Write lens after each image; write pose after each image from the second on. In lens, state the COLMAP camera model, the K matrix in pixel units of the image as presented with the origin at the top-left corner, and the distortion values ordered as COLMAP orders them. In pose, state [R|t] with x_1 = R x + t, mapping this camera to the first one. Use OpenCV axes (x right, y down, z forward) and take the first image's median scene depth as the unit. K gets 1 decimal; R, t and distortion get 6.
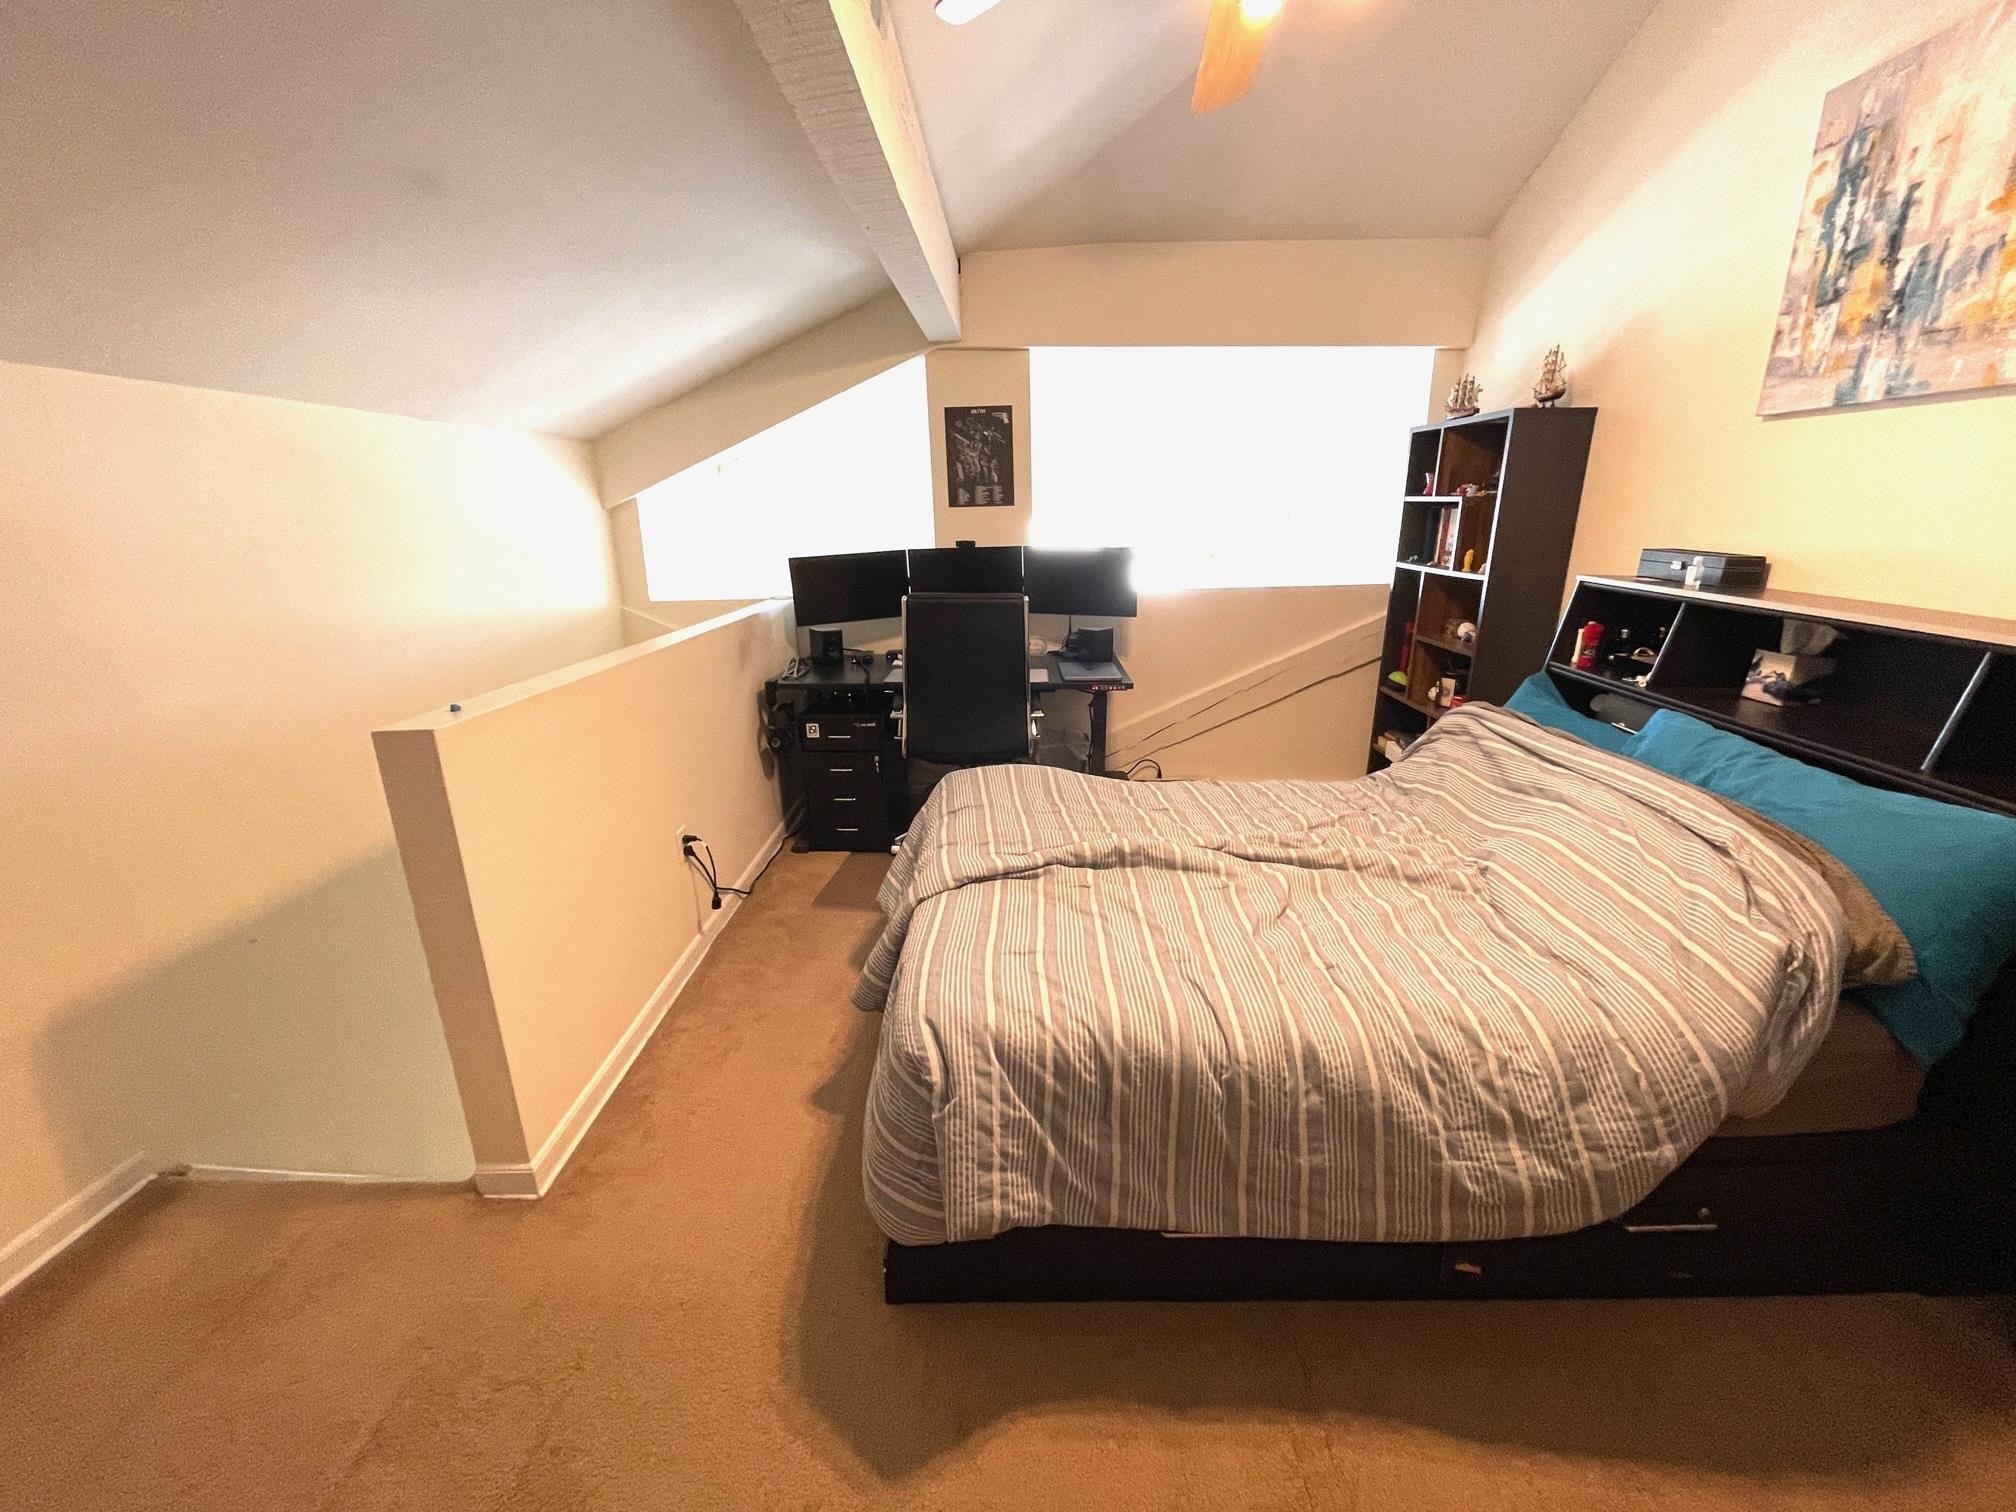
lens RADIAL K [[813.7, 0, 1007.8], [0, 813.7, 756.8], [0, 0, 1]] dist [-0.011929, -0.000162]
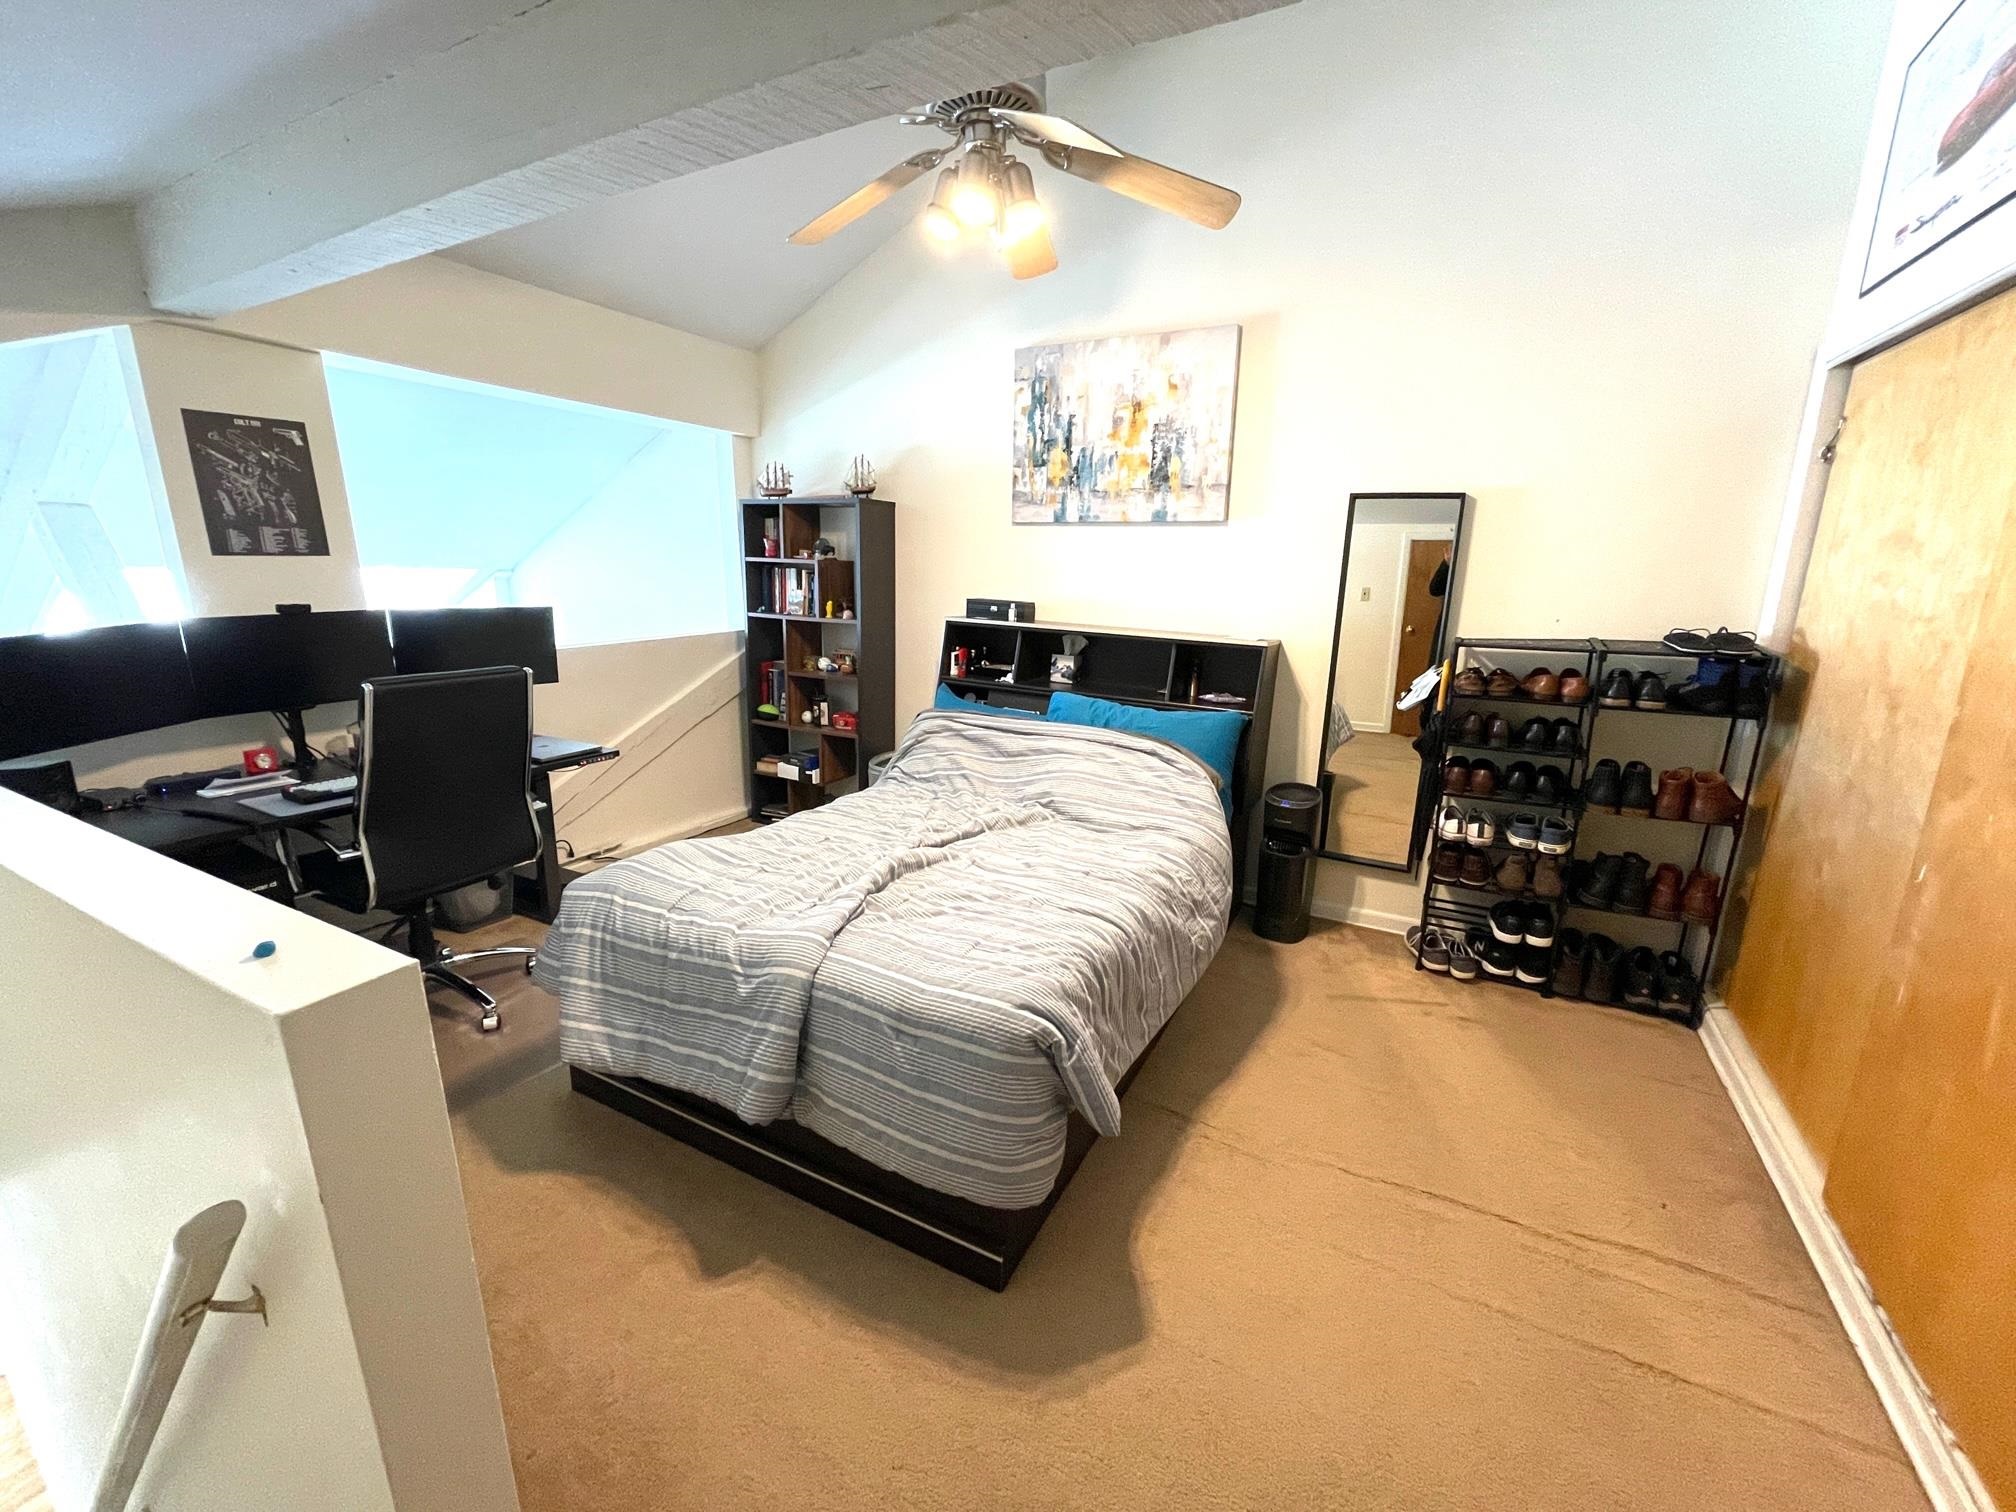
lens RADIAL K [[813.7, 0, 1006.2], [0, 813.7, 758.1], [0, 0, 1]] dist [-0.011929, -0.000162]
pose [[0.453746, -0.188569, 0.870951, -0.733685], [0.231960, 0.968656, 0.088878, -0.096386], [-0.860412, 0.161698, 0.483264, 0.262314]]
